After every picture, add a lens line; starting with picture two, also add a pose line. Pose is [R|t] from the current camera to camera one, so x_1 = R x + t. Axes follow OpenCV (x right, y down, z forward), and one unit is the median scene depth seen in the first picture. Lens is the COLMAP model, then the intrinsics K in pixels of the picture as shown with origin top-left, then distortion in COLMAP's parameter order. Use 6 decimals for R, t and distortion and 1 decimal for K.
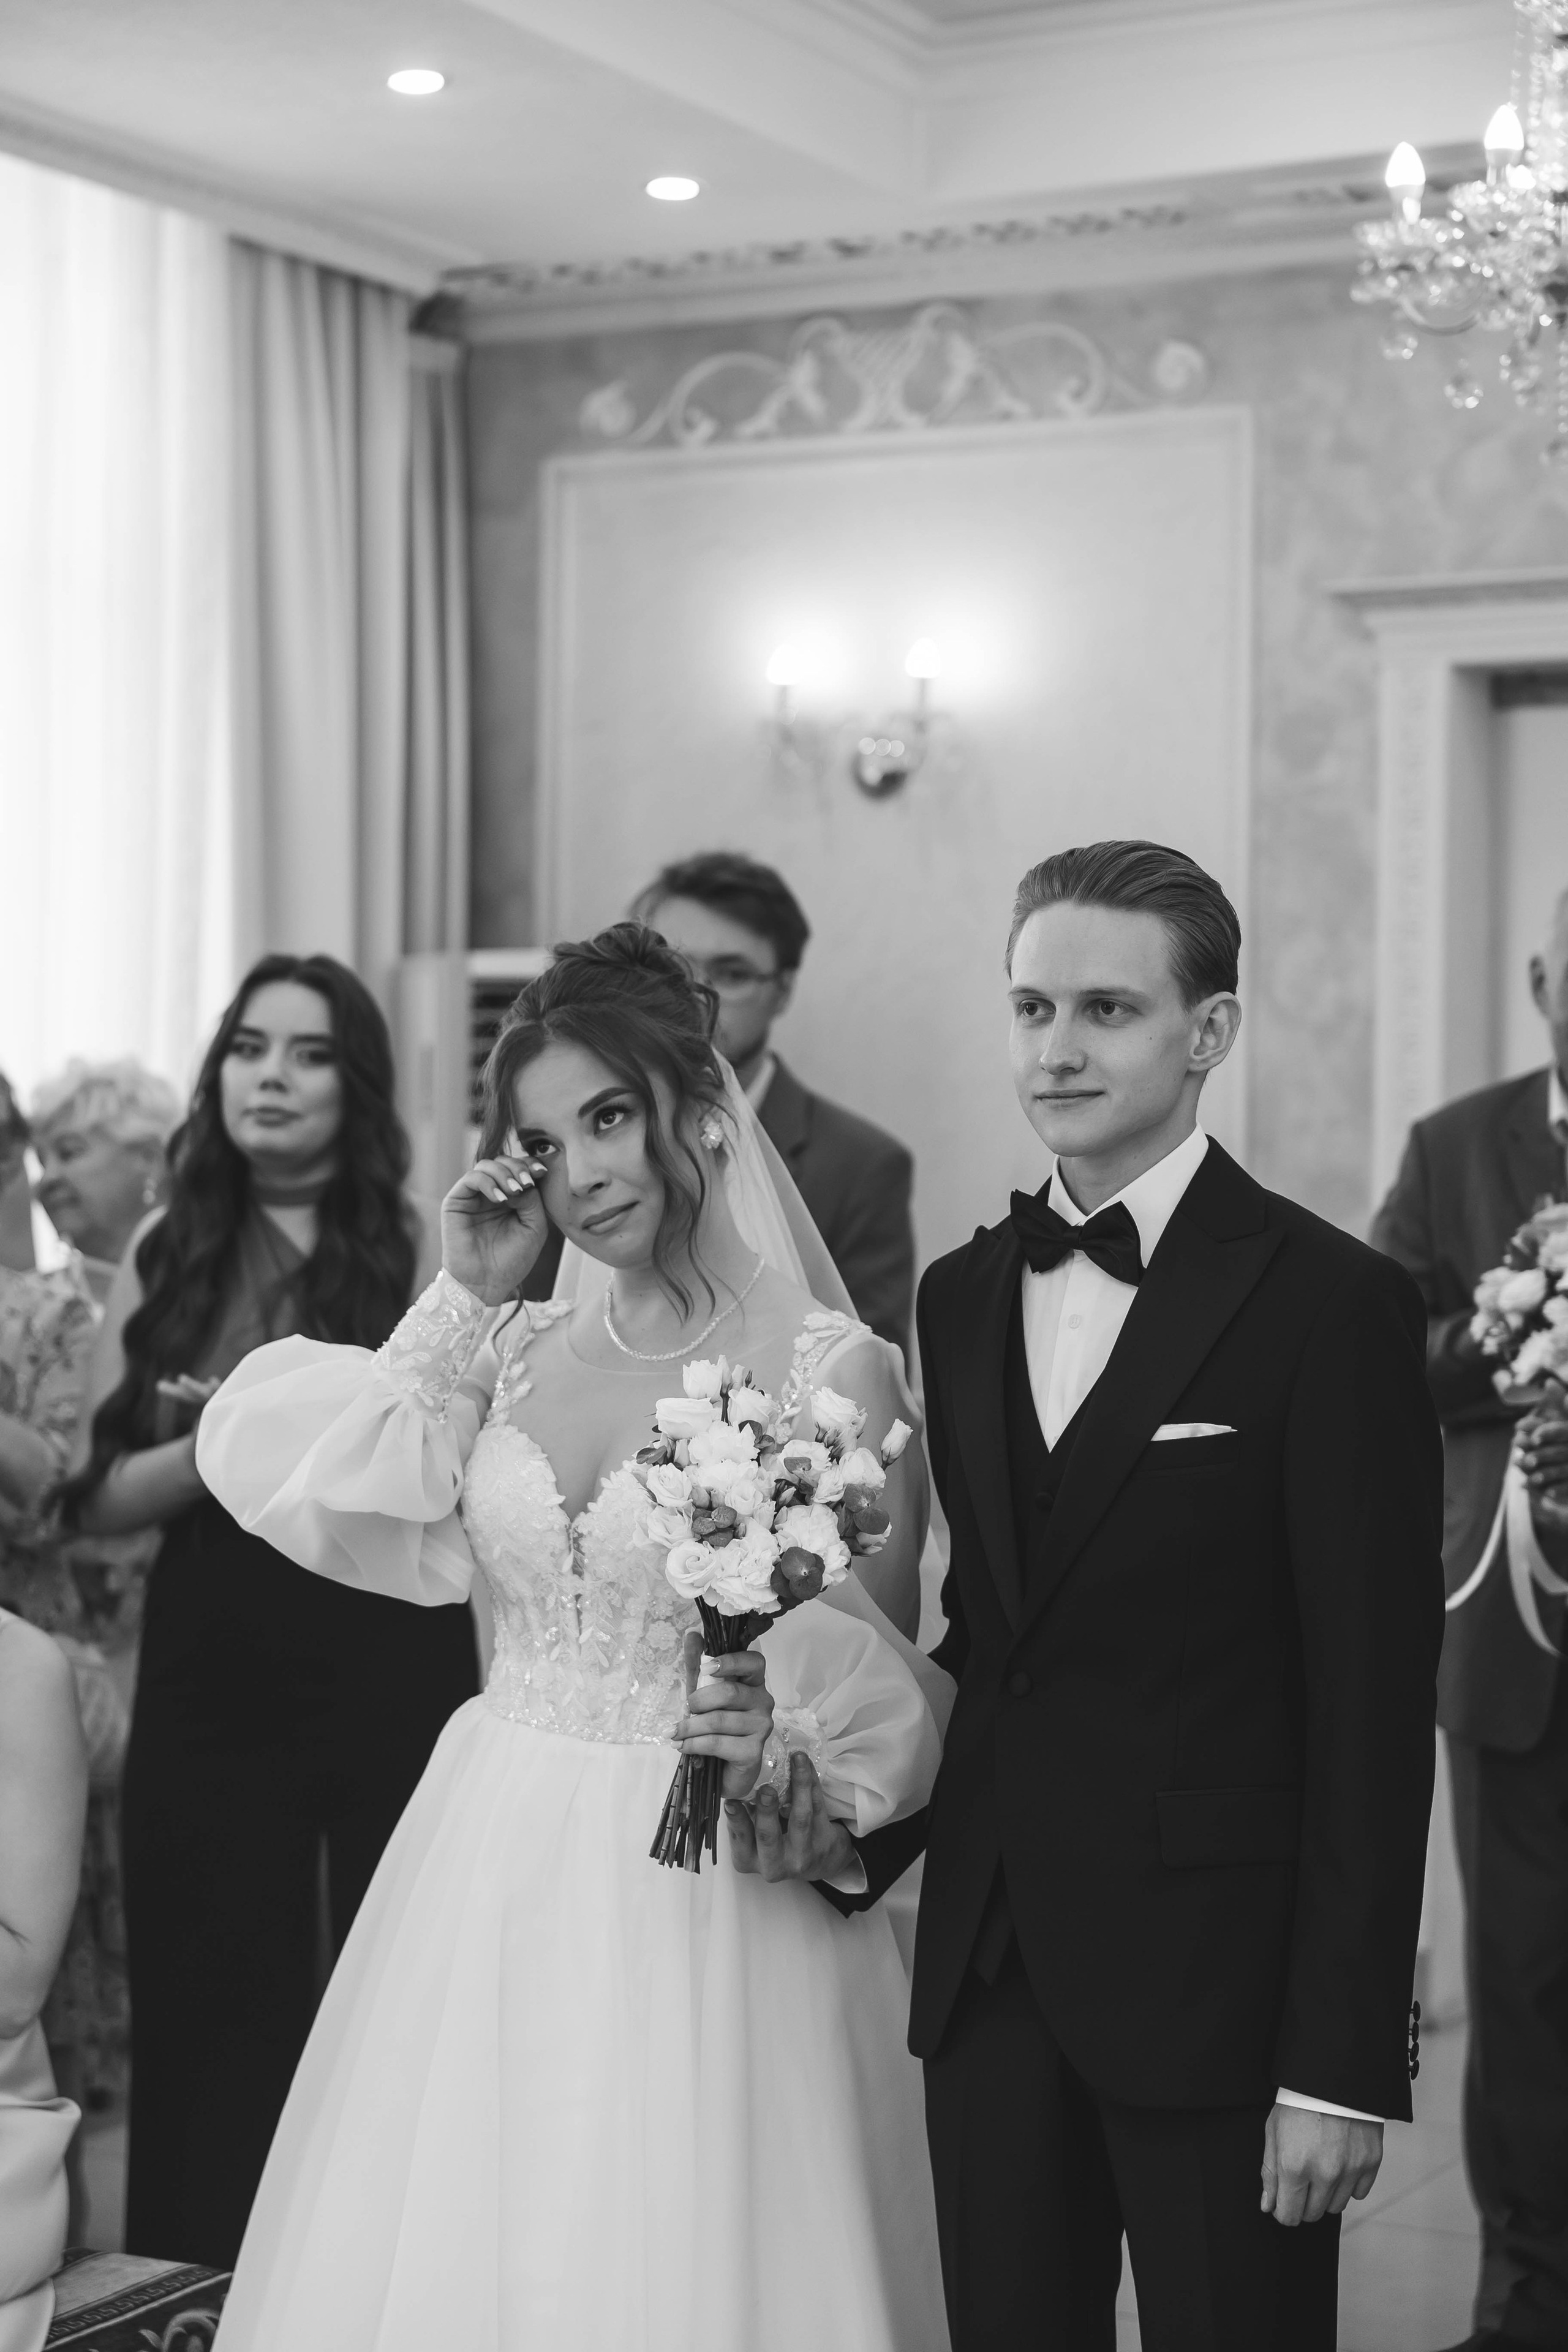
lens RADIAL K [[4266.1, 0, 784.0], [0, 4266.1, 1176.0], [0, 0, 1]] dist [0.036942, 0.082022]
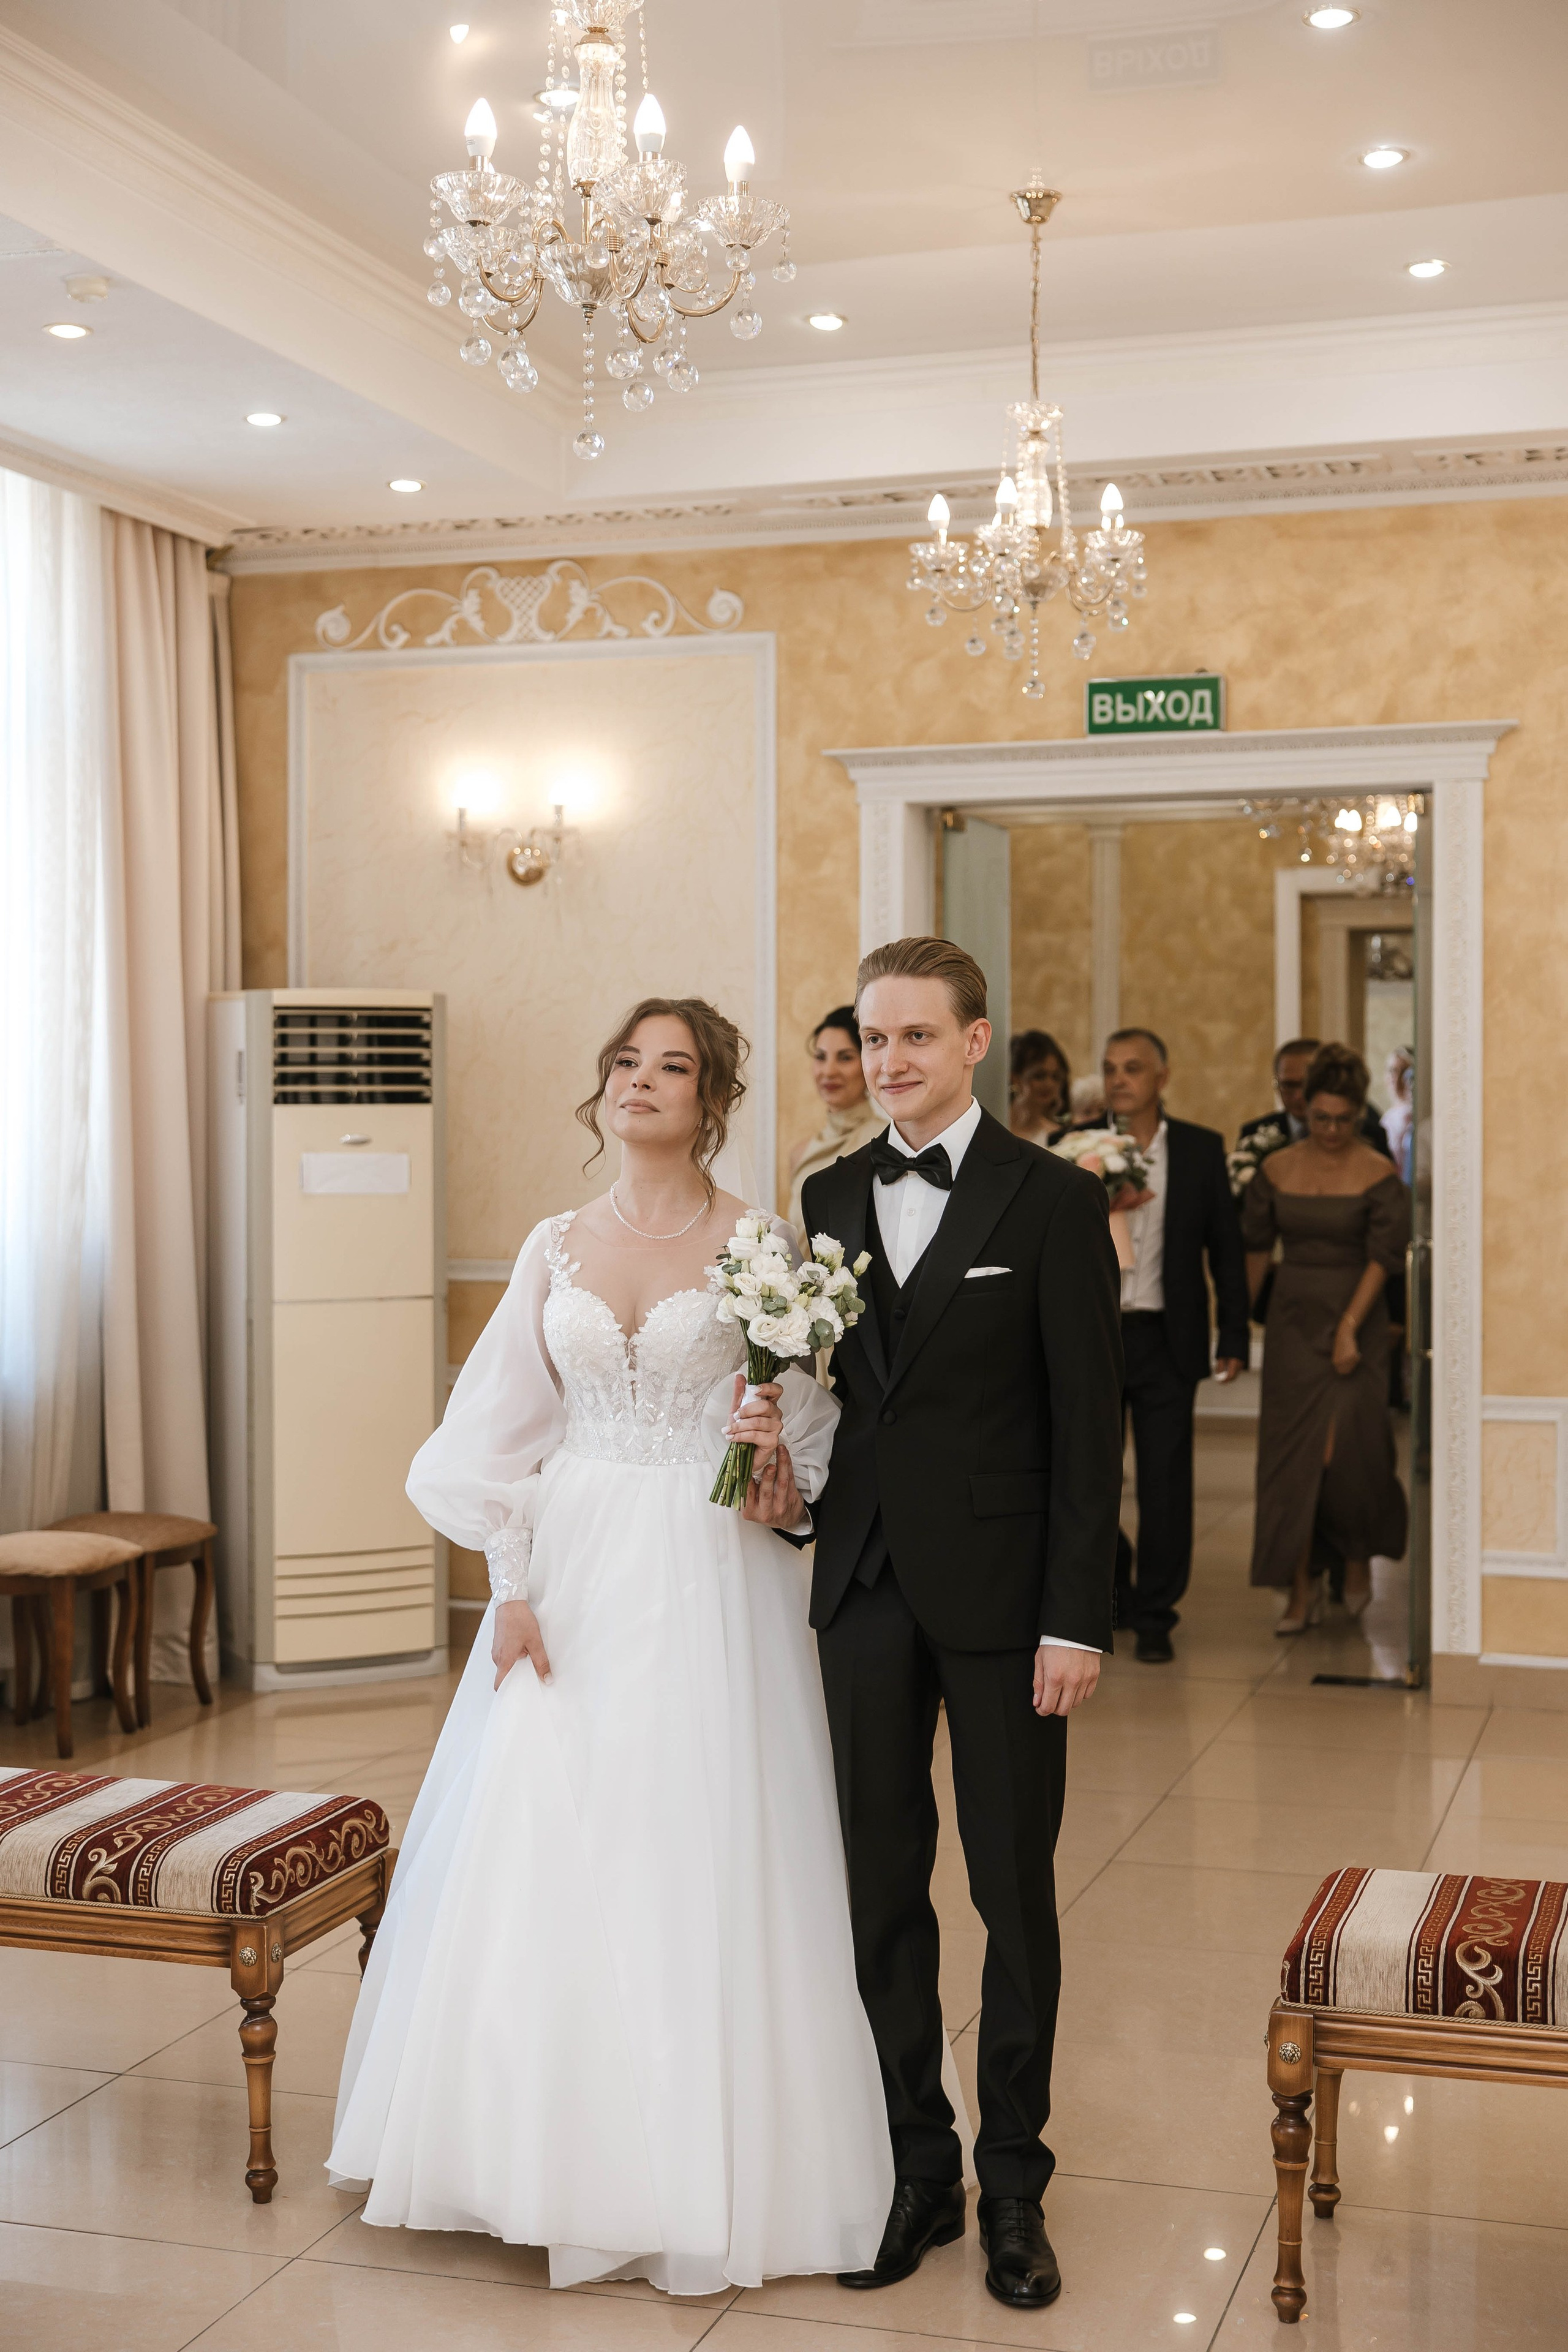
lens RADIAL K [[3134.6, 0, 784.0], [0, 3134.6, 1176.0], [0, 0, 1]] dist [0.029836, -0.089686]
pose [[0.981821, -0.014750, 0.189234, -0.106337], [0.012165, 0.999816, 0.014811, -0.000304], [-0.189418, -0.012240, 0.981820, -0.121952]]
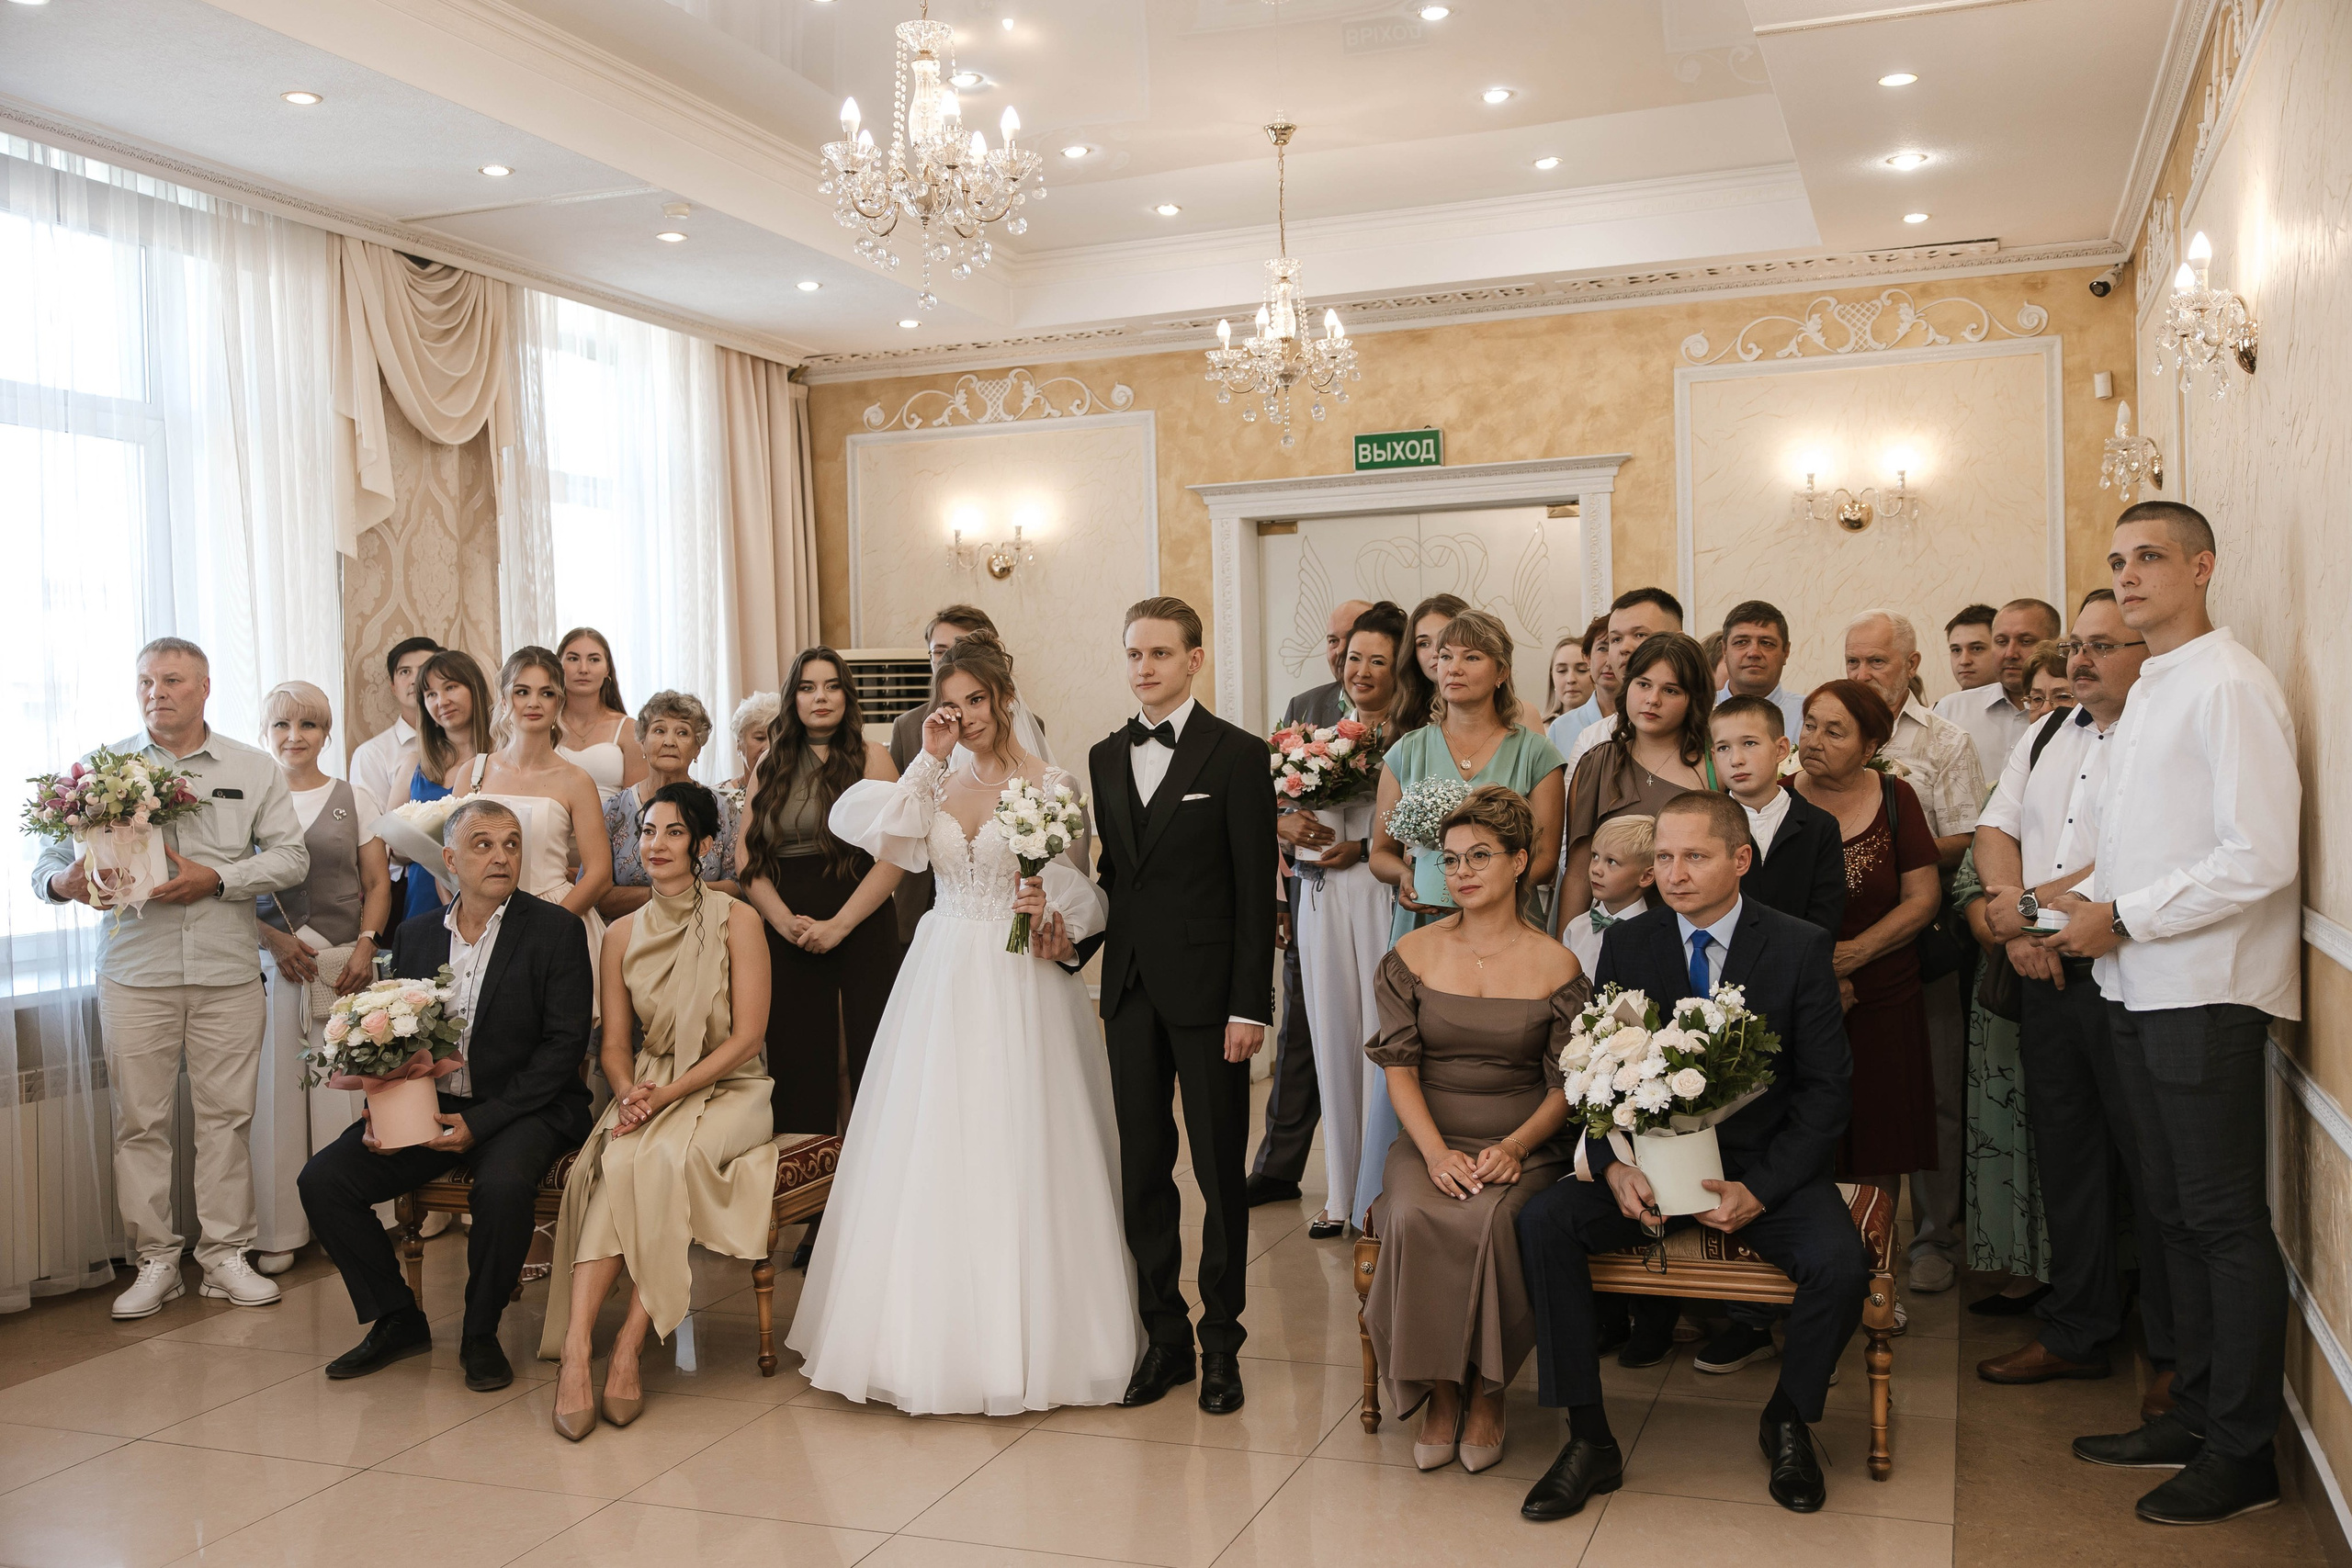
lens RADIAL K [[2181.3, 0, 1176.0], [0, 2181.3, 784.0], [0, 0, 1]] dist [-0.016969, 0.000461]
pose [[0.990033, -0.036776, 0.135946, -0.051729], [0.035530, 0.999302, 0.011580, 0.014351], [-0.136277, -0.006634, 0.990649, -0.211125]]
